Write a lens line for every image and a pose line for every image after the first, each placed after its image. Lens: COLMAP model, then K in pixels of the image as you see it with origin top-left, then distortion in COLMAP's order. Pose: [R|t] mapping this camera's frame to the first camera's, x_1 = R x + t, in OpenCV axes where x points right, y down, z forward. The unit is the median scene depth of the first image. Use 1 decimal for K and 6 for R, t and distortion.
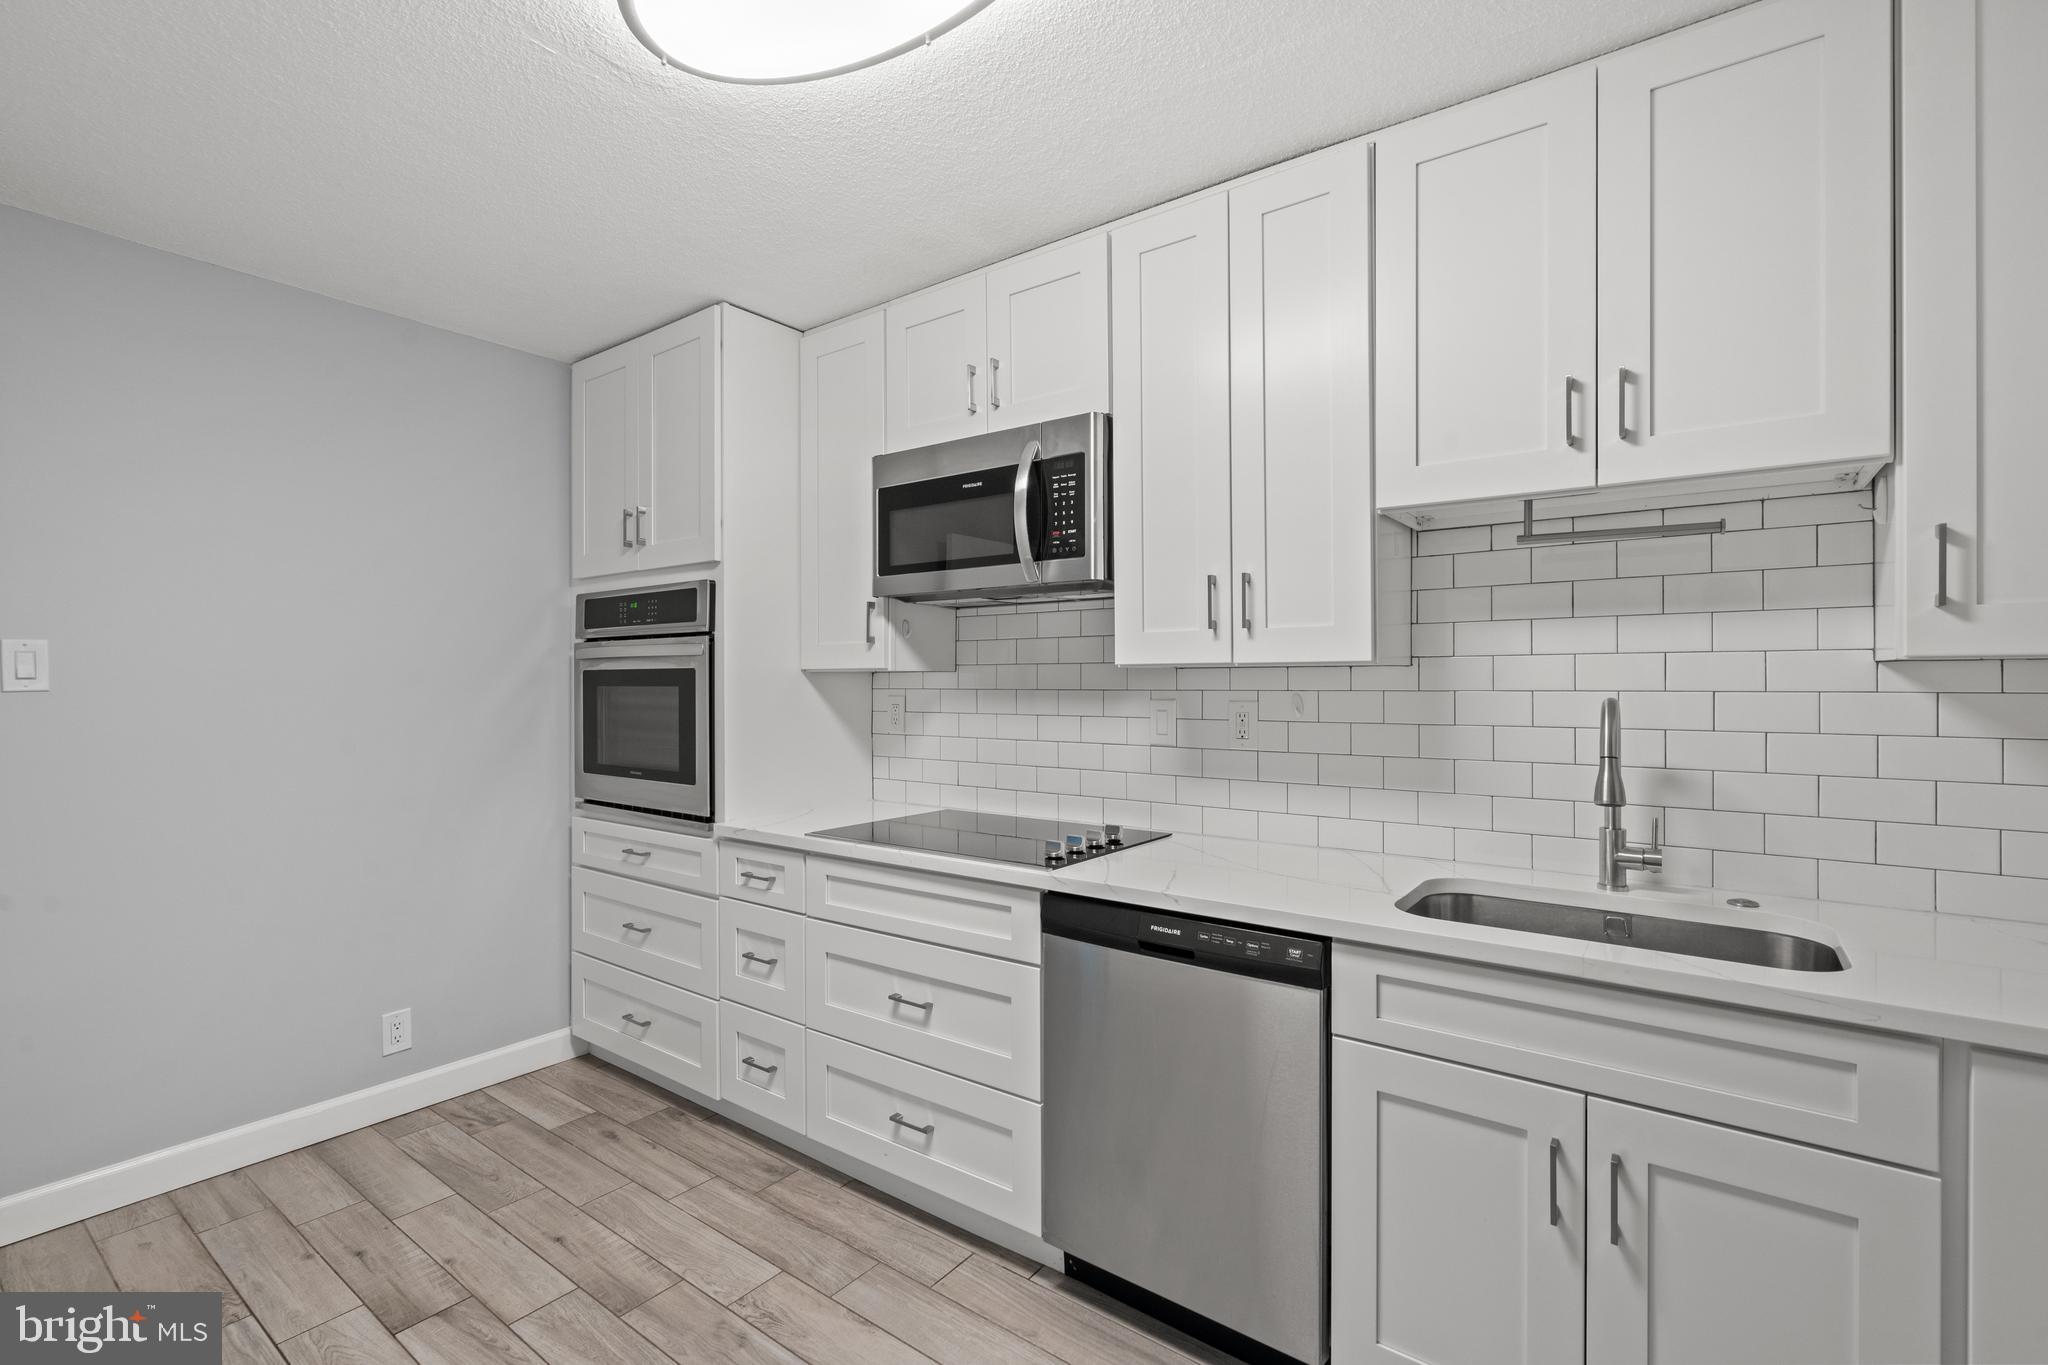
lens RADIAL K [[943.7, 0, 1014.9], [0, 943.7, 680.4], [0, 0, 1]] dist [-0.000097, 0.001198]
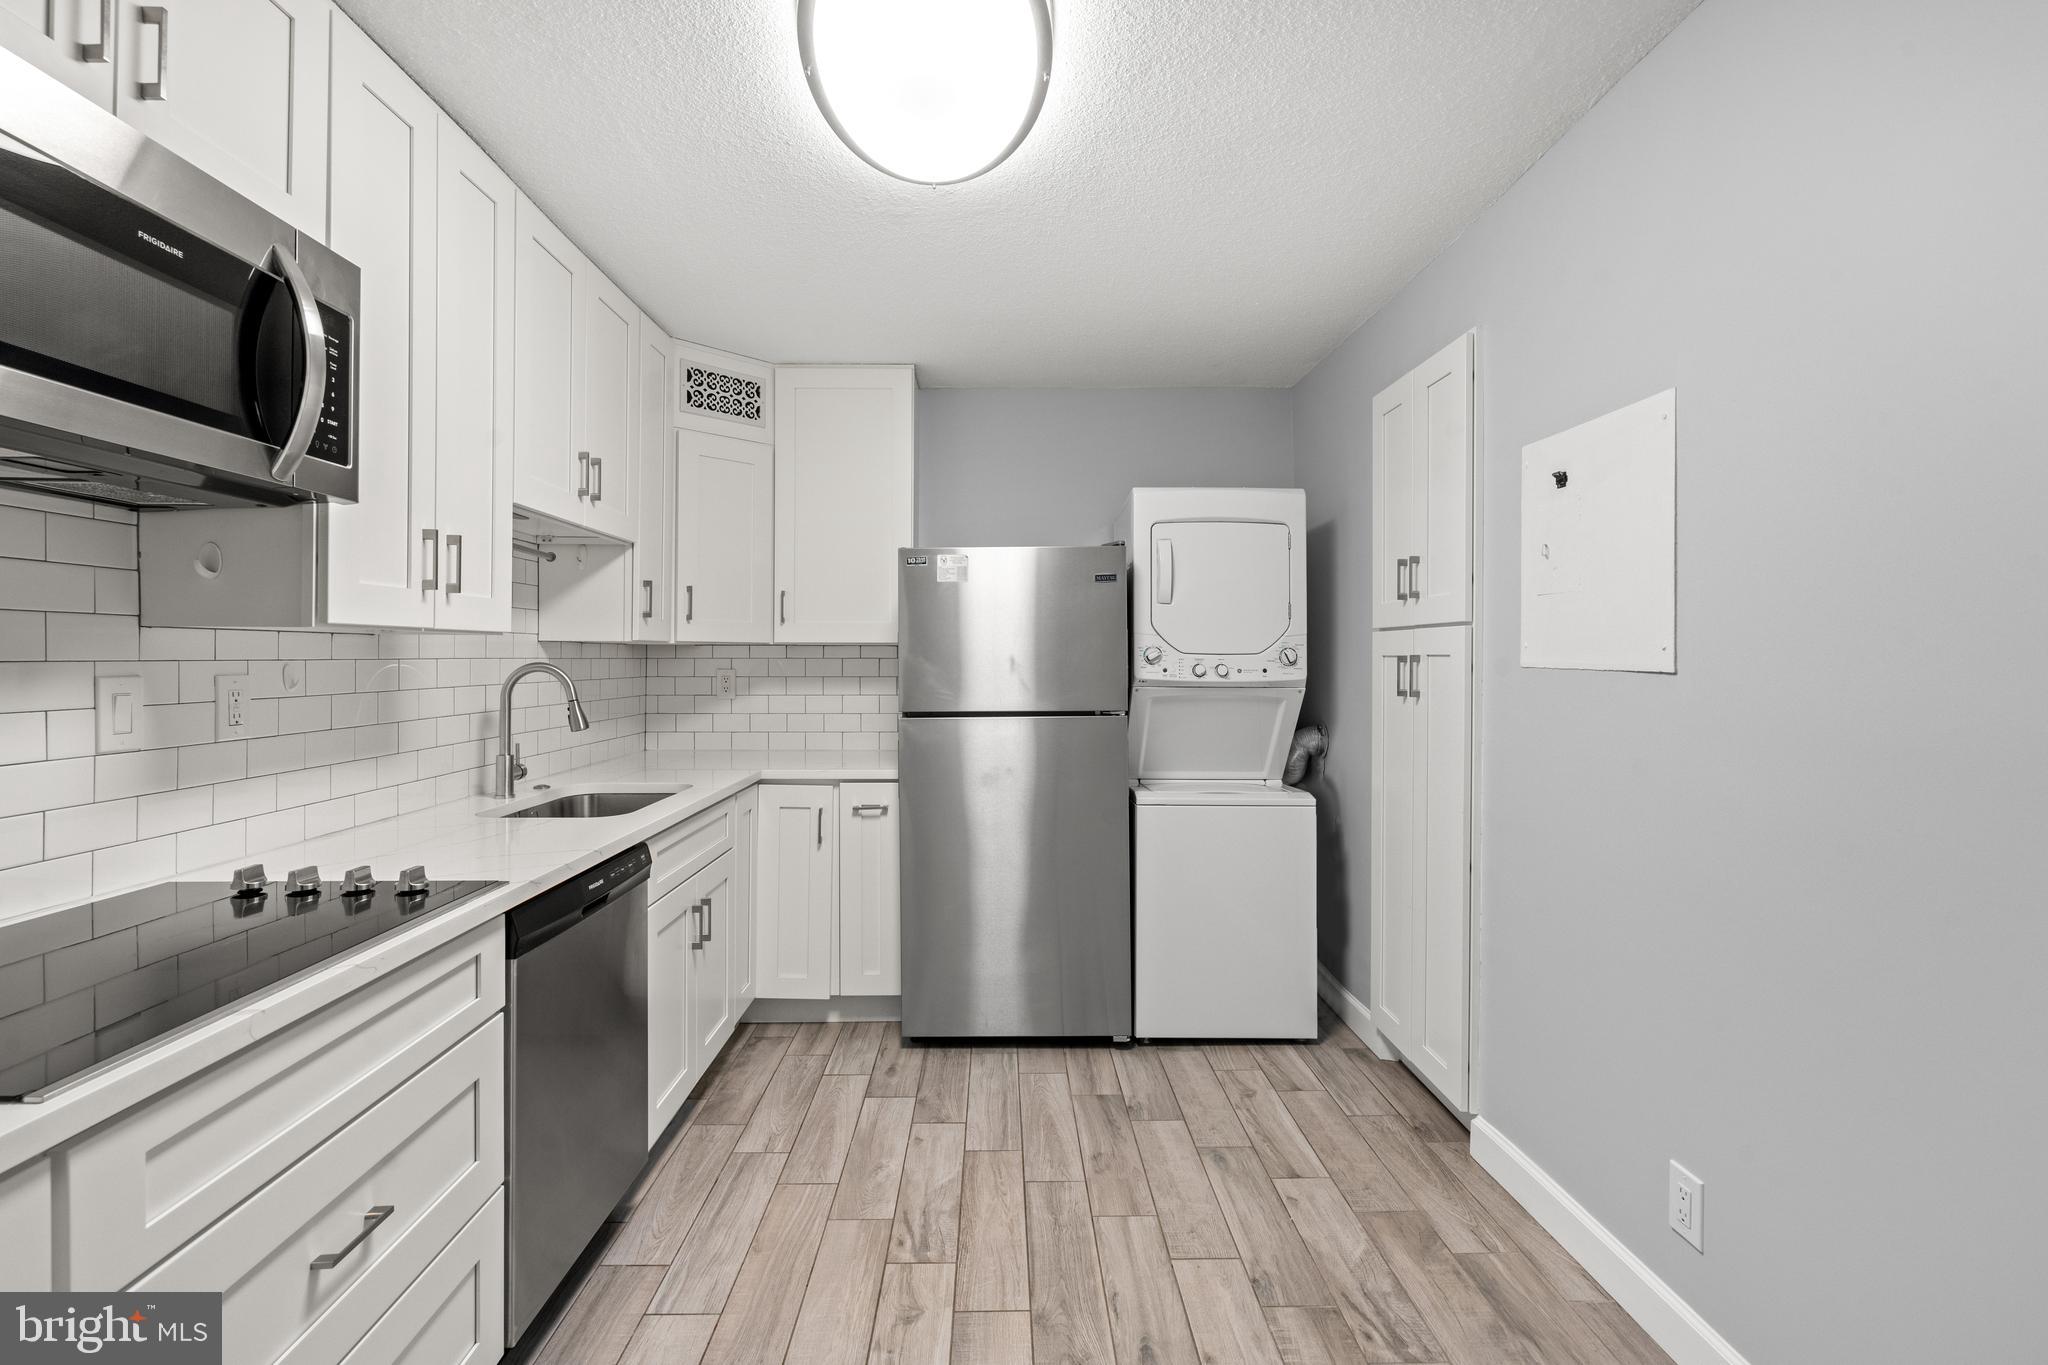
lens RADIAL K [[935.6, 0, 1028.7], [0, 935.6, 654.3], [0, 0, 1]] dist [-0.002887, 0.000436]
pose [[-0.641808, 0.004590, 0.766852, -0.757512], [0.001837, 0.999988, -0.004448, 0.010858], [-0.766863, -0.001446, -0.641809, 1.035043]]
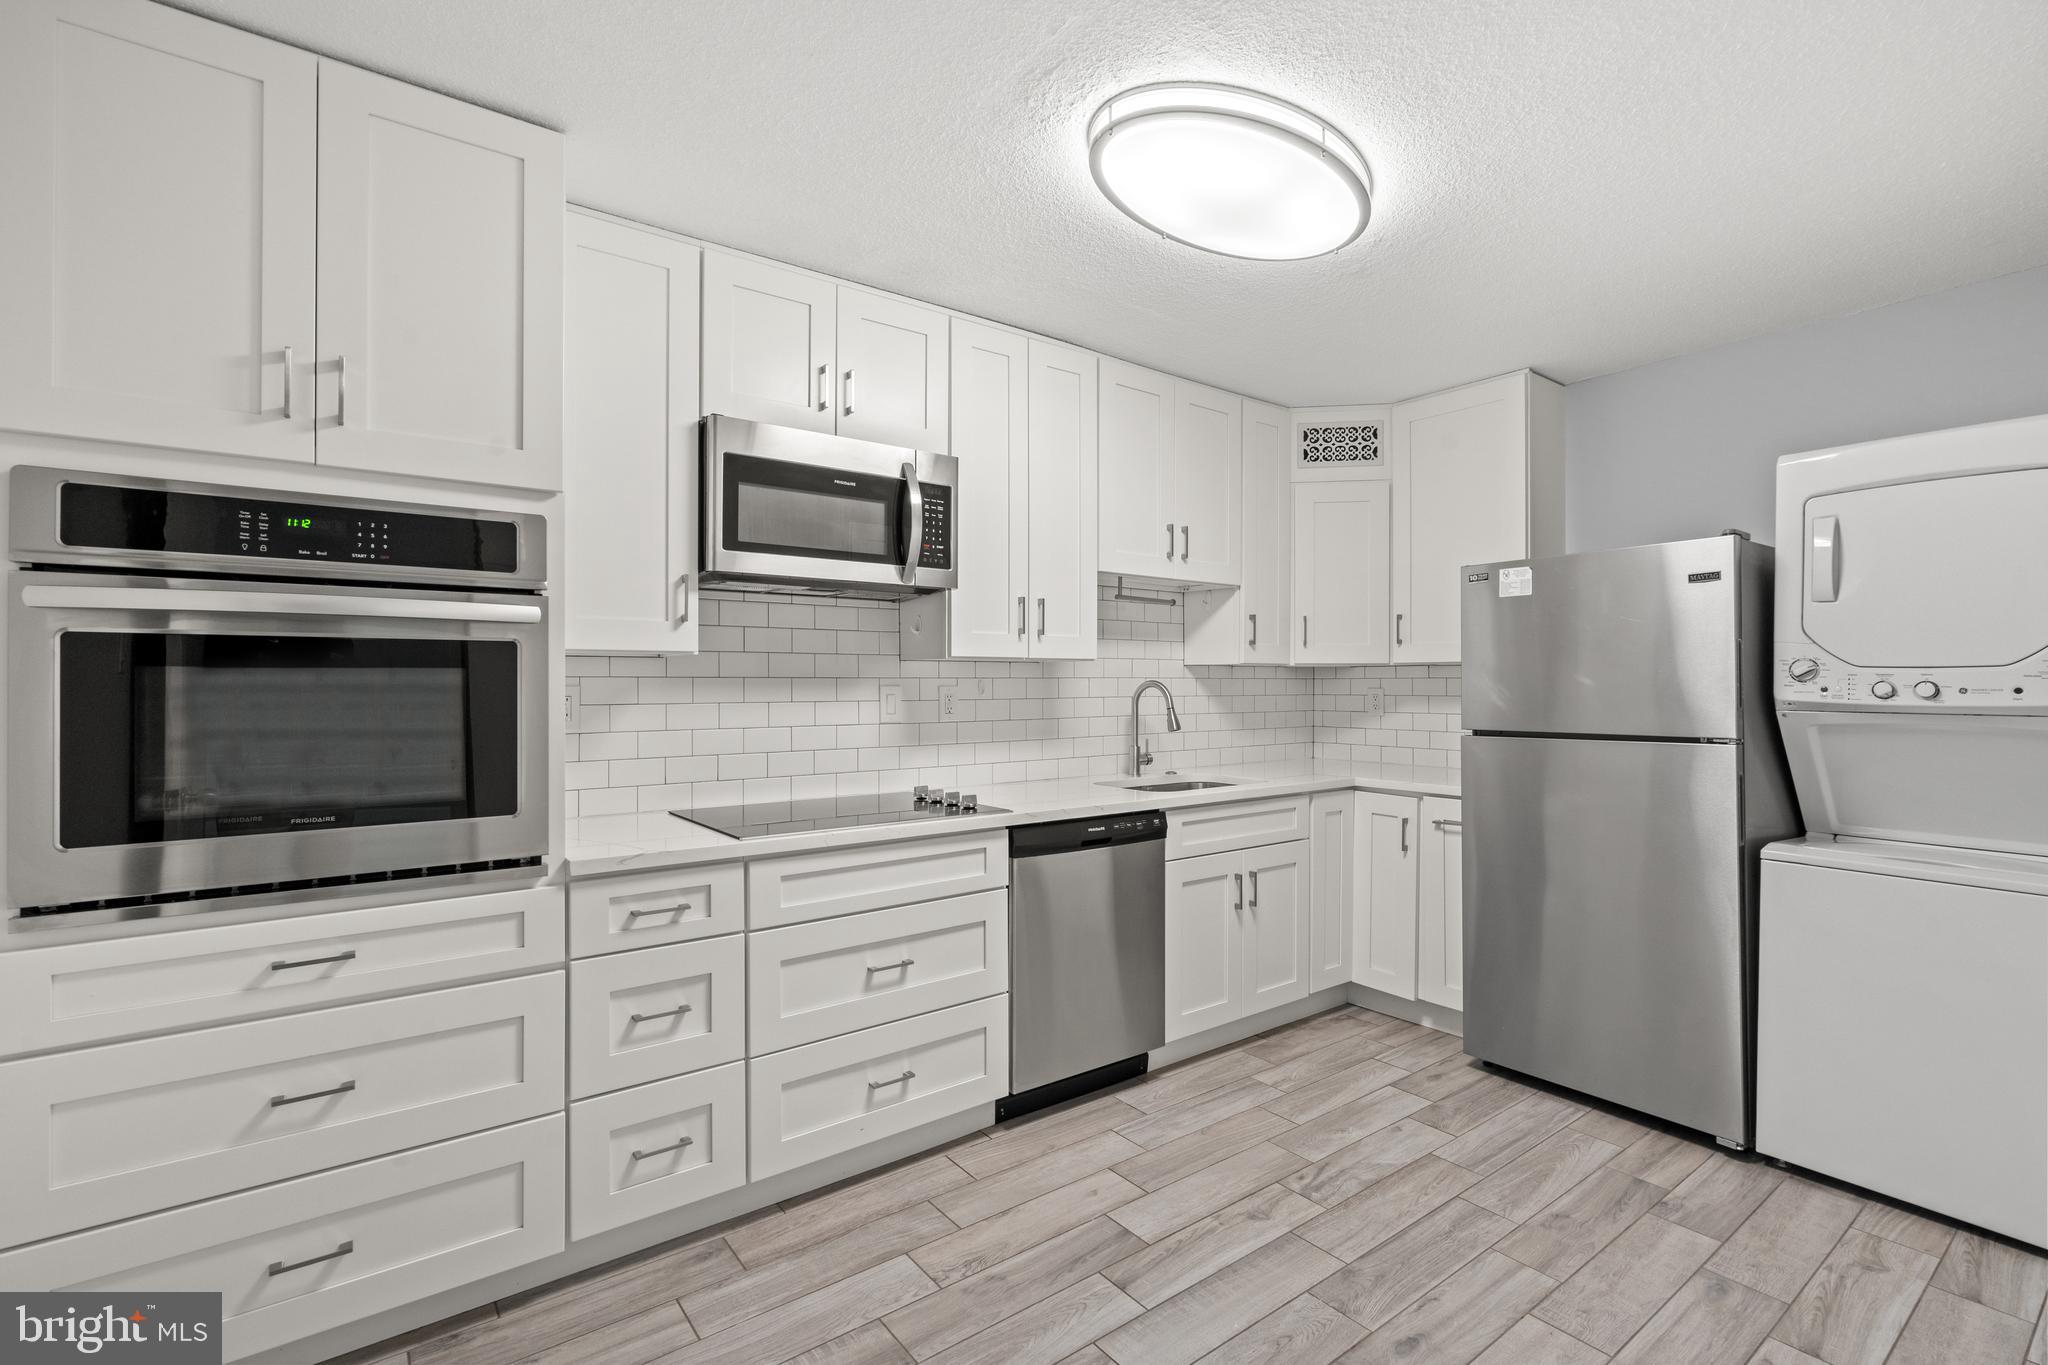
lens RADIAL K [[943.7, 0, 1014.9], [0, 943.7, 680.4], [0, 0, 1]] dist [-0.000097, 0.001198]
pose [[0.257613, 0.005868, 0.966230, -1.094215], [0.001688, 0.999977, -0.006523, 0.024223], [-0.966247, 0.003311, 0.257597, 0.581582]]
